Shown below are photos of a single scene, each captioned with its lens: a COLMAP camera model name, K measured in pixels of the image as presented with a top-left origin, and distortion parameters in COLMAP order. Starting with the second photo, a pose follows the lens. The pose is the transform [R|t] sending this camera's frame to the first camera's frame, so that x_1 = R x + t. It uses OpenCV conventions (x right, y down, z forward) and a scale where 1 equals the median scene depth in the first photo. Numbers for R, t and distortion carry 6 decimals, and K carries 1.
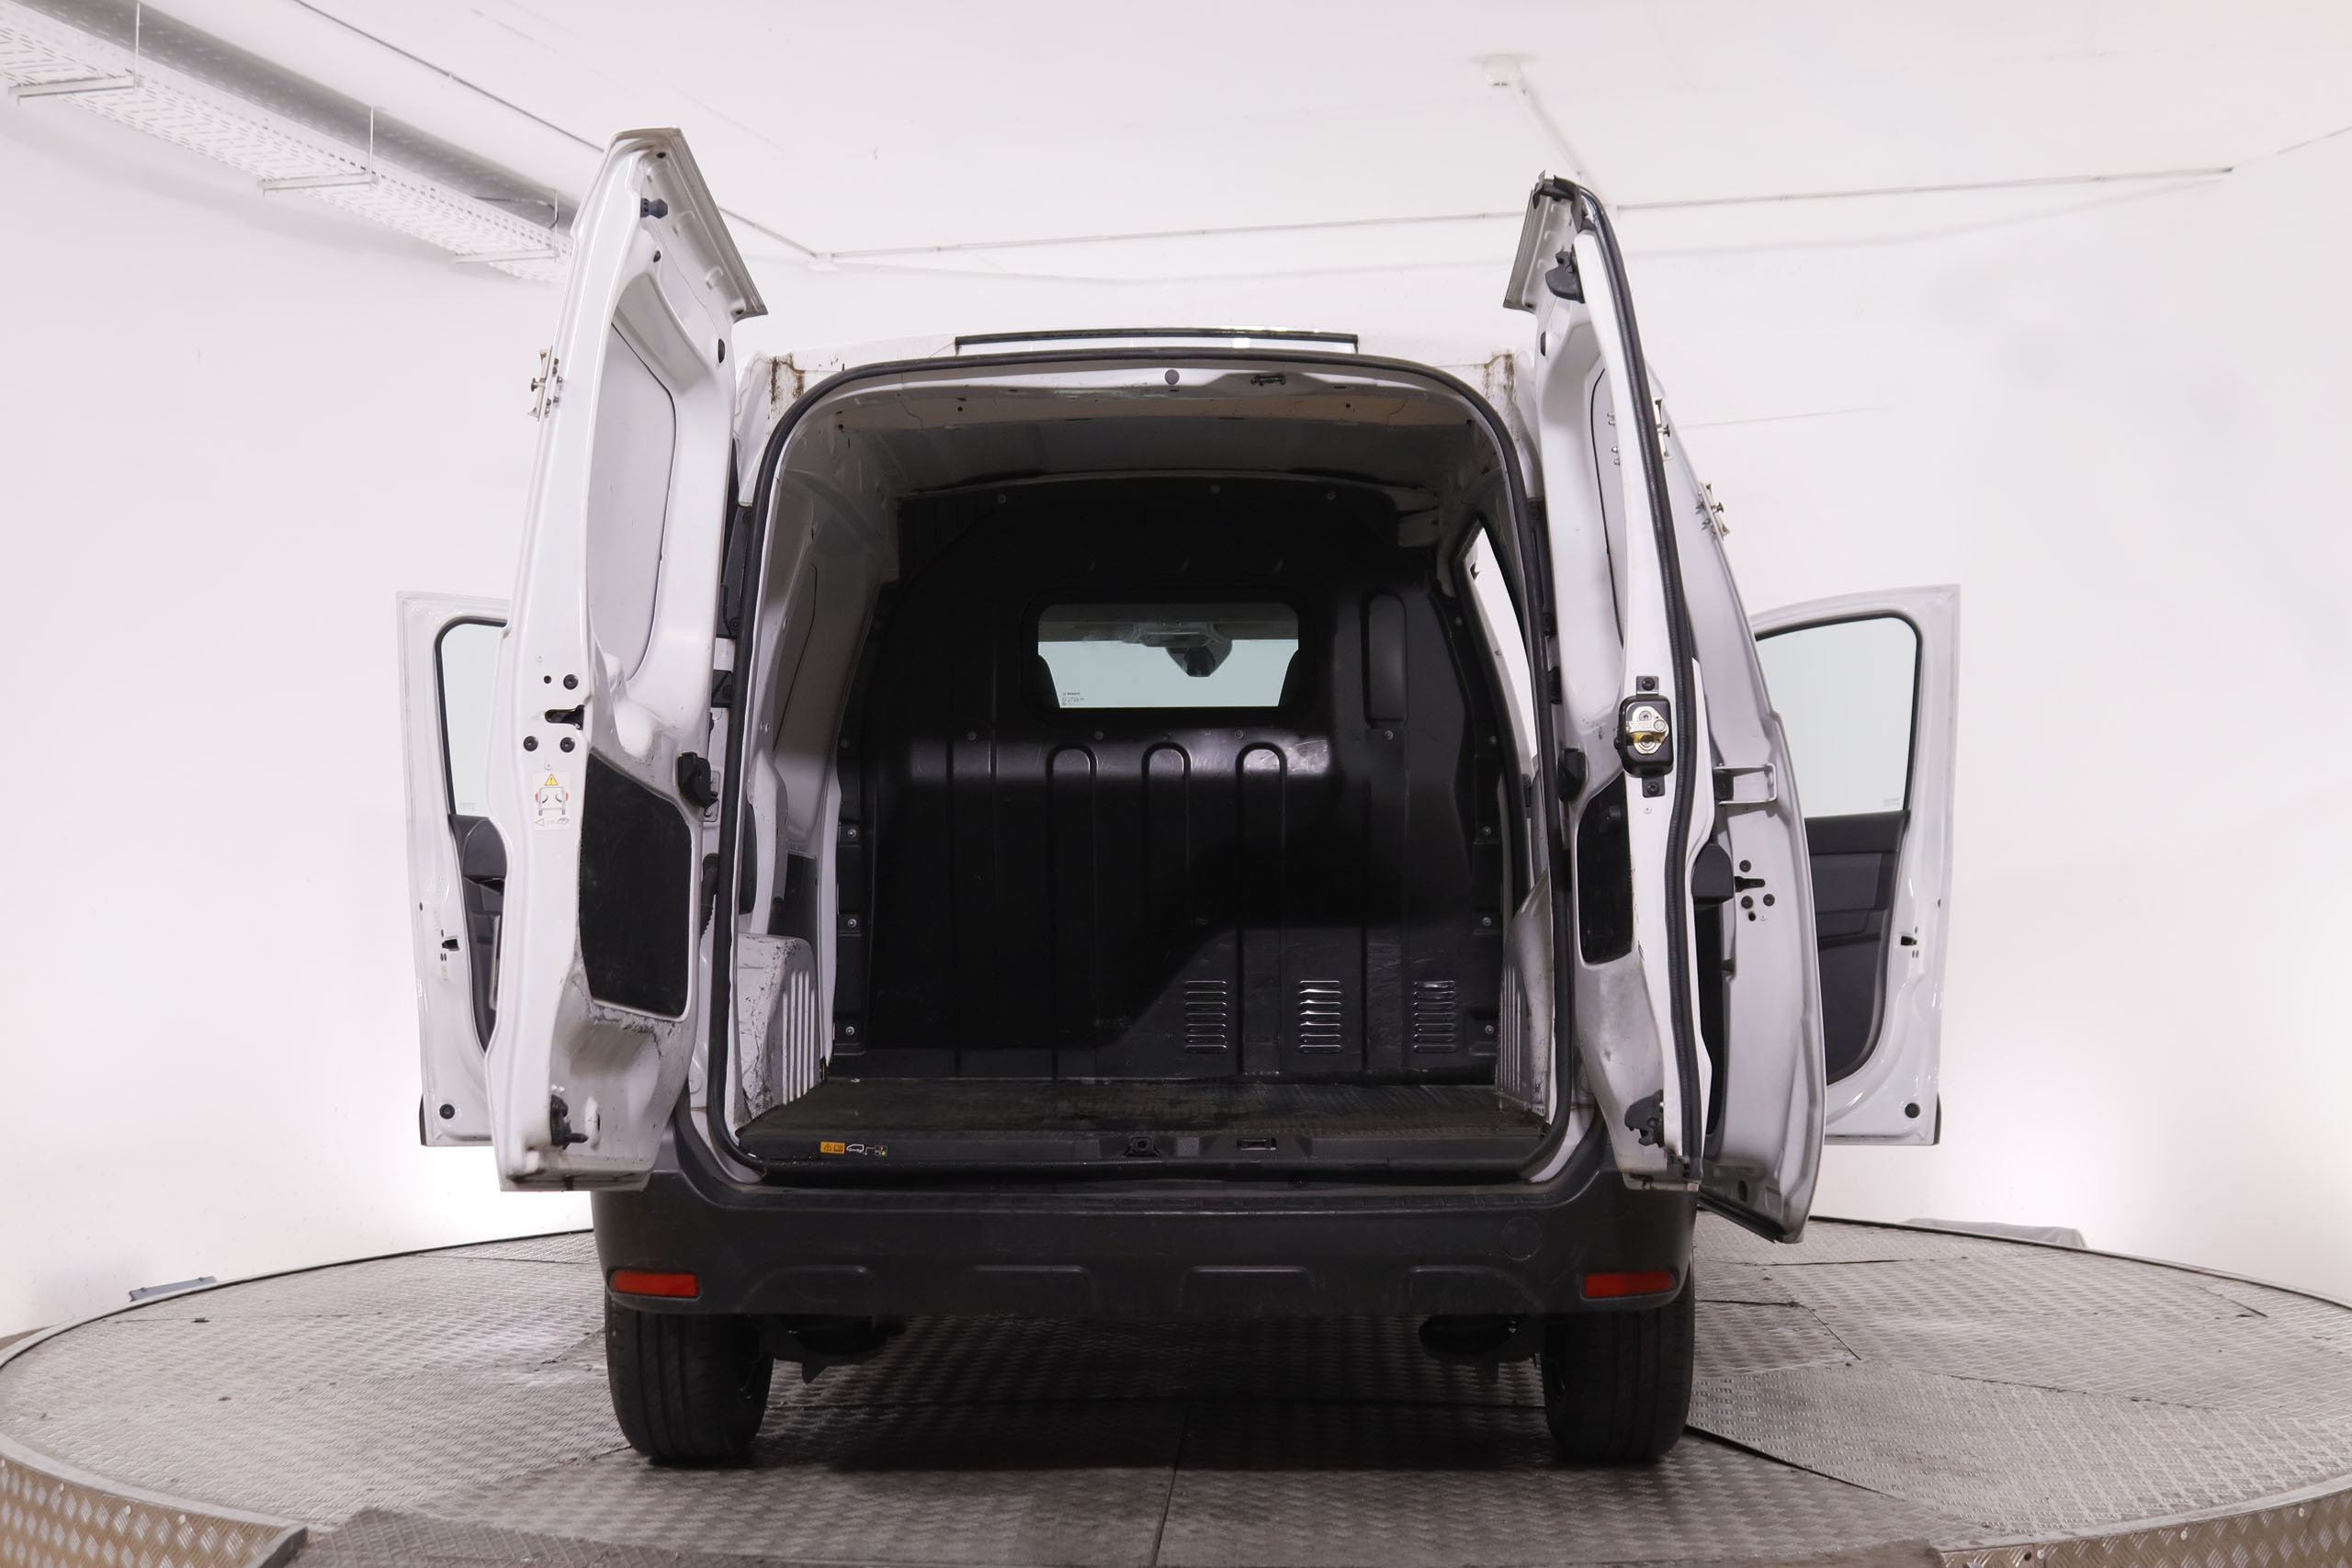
lens RADIAL K [[3473.1, 0, 1164.3], [0, 3473.1, 783.8], [0, 0, 1]] dist [0.046711, 0.000000]
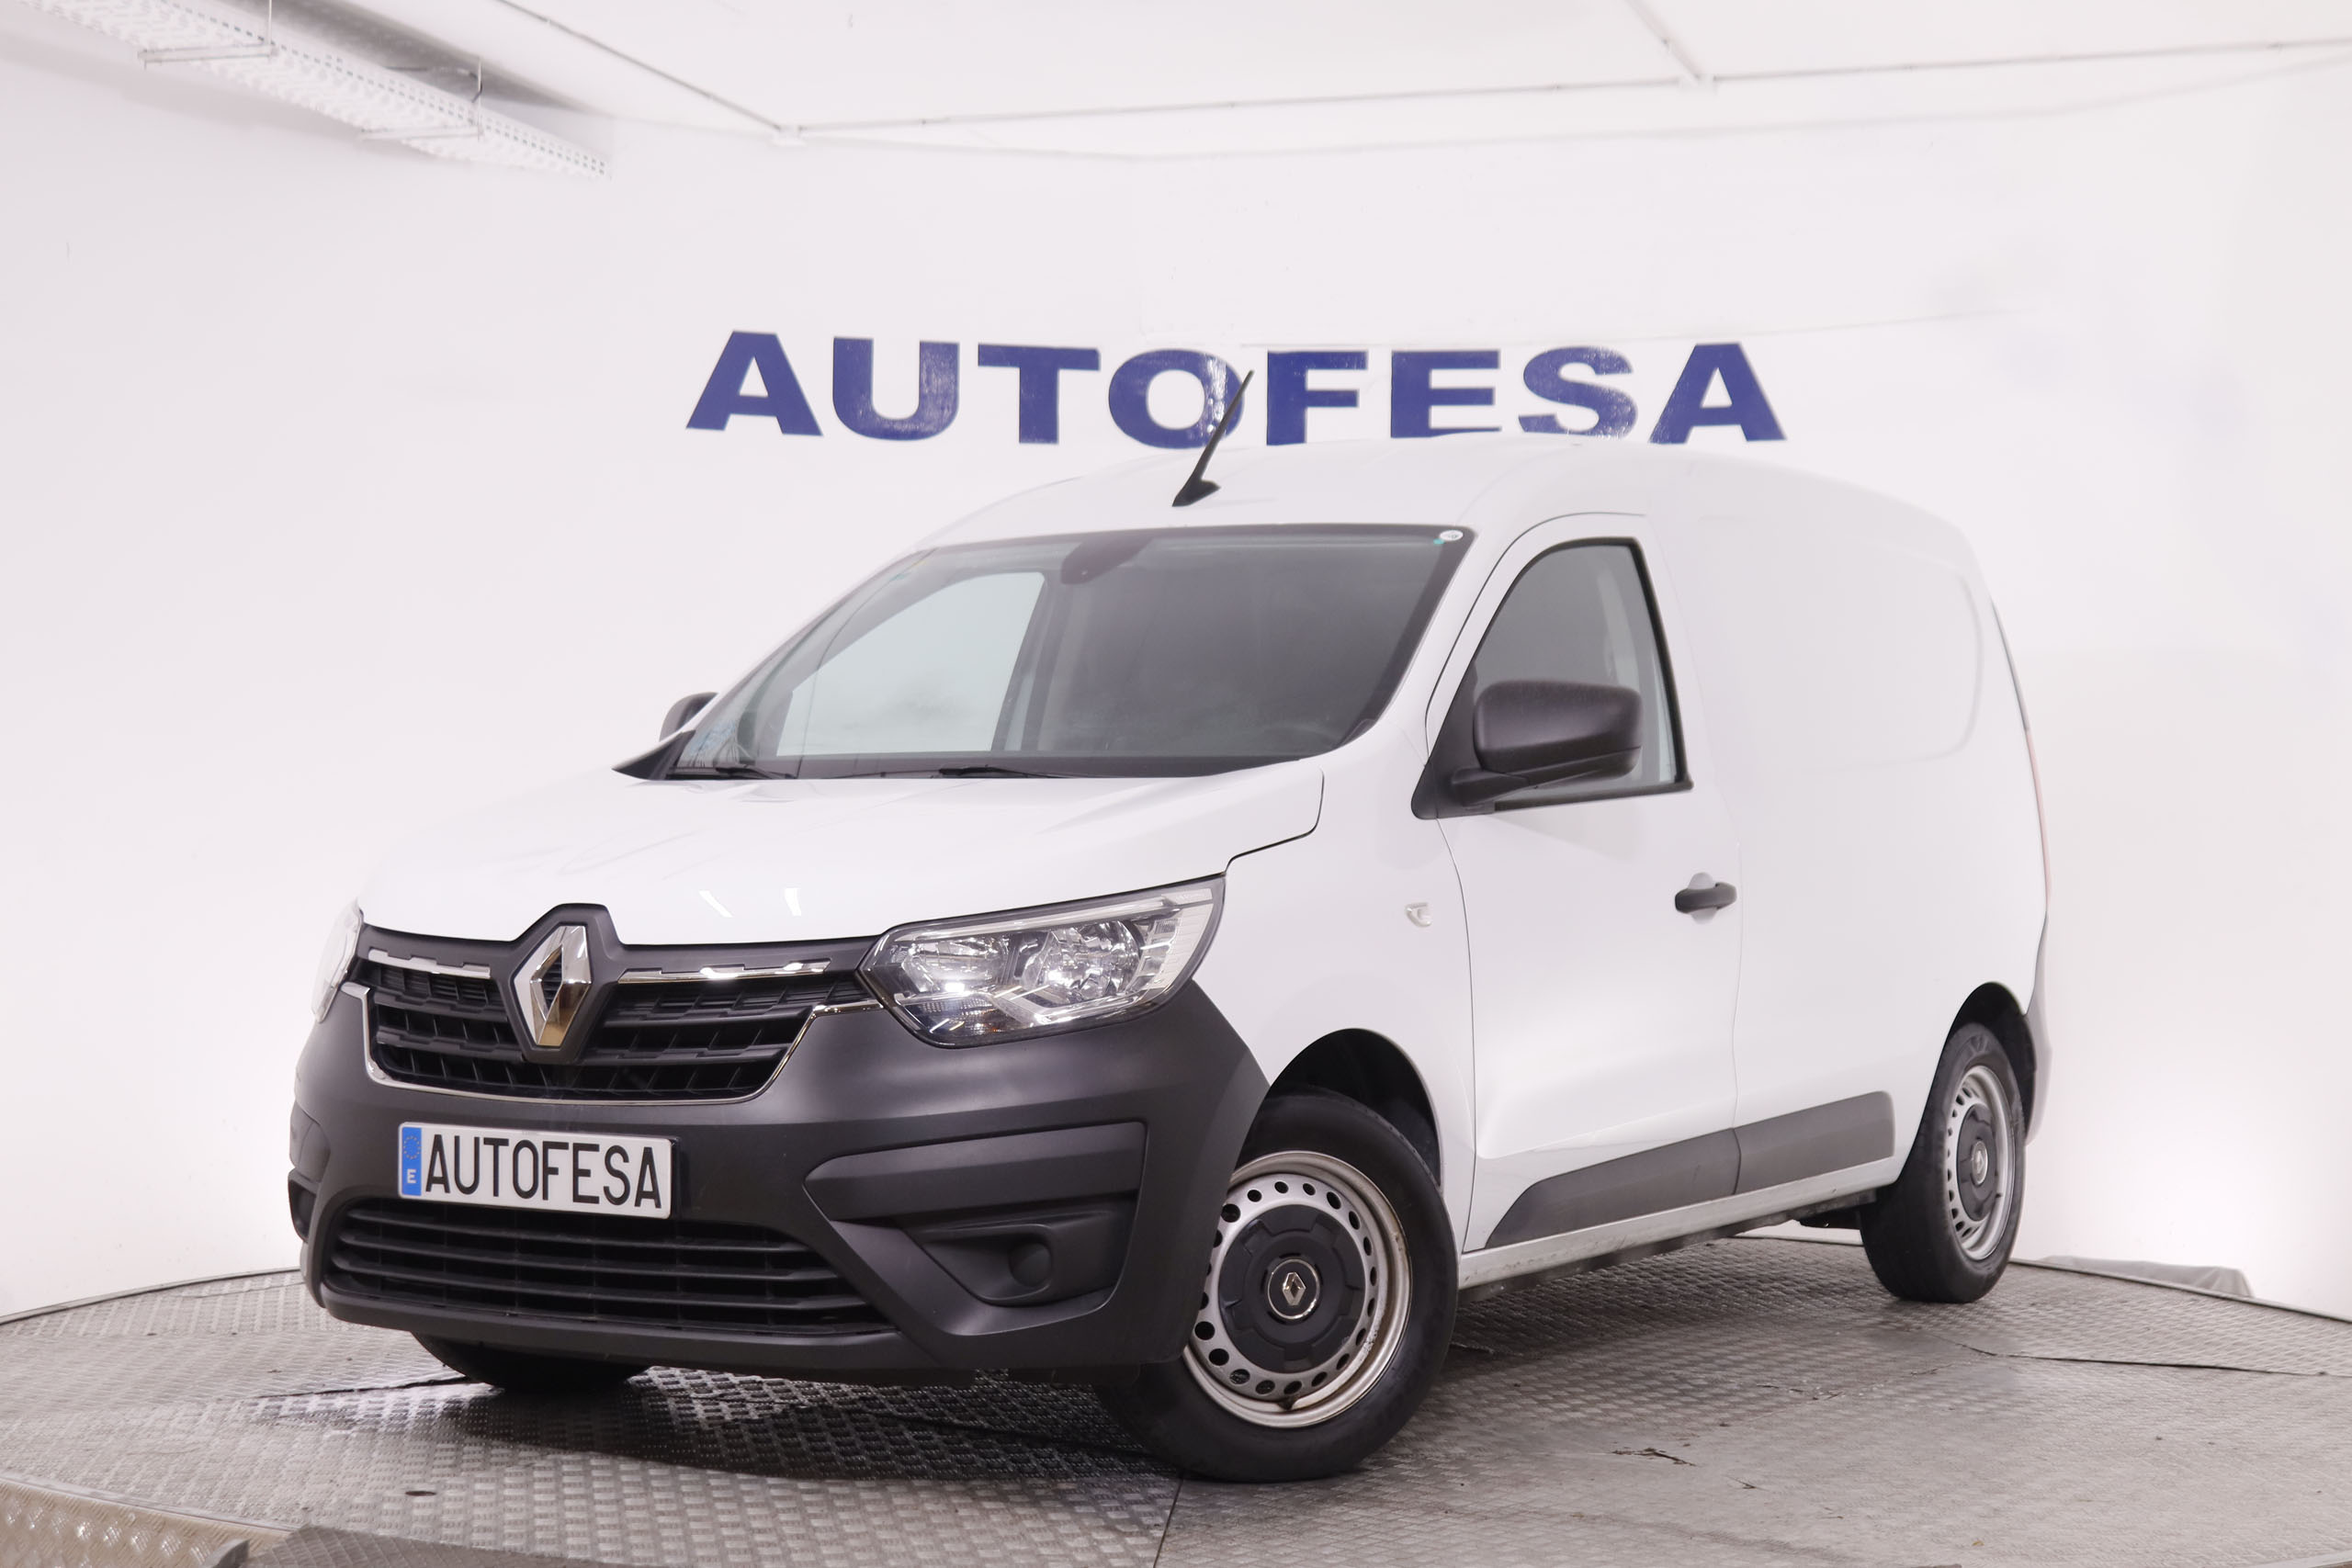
lens RADIAL K [[4624.8, 0, 1167.8], [0, 4624.8, 732.0], [0, 0, 1]] dist [0.185172, 0.000000]
pose [[0.999904, 0.003724, -0.013364, 0.011926], [-0.003703, 0.999992, 0.001596, -0.005814], [0.013370, -0.001547, 0.999909, -0.153616]]
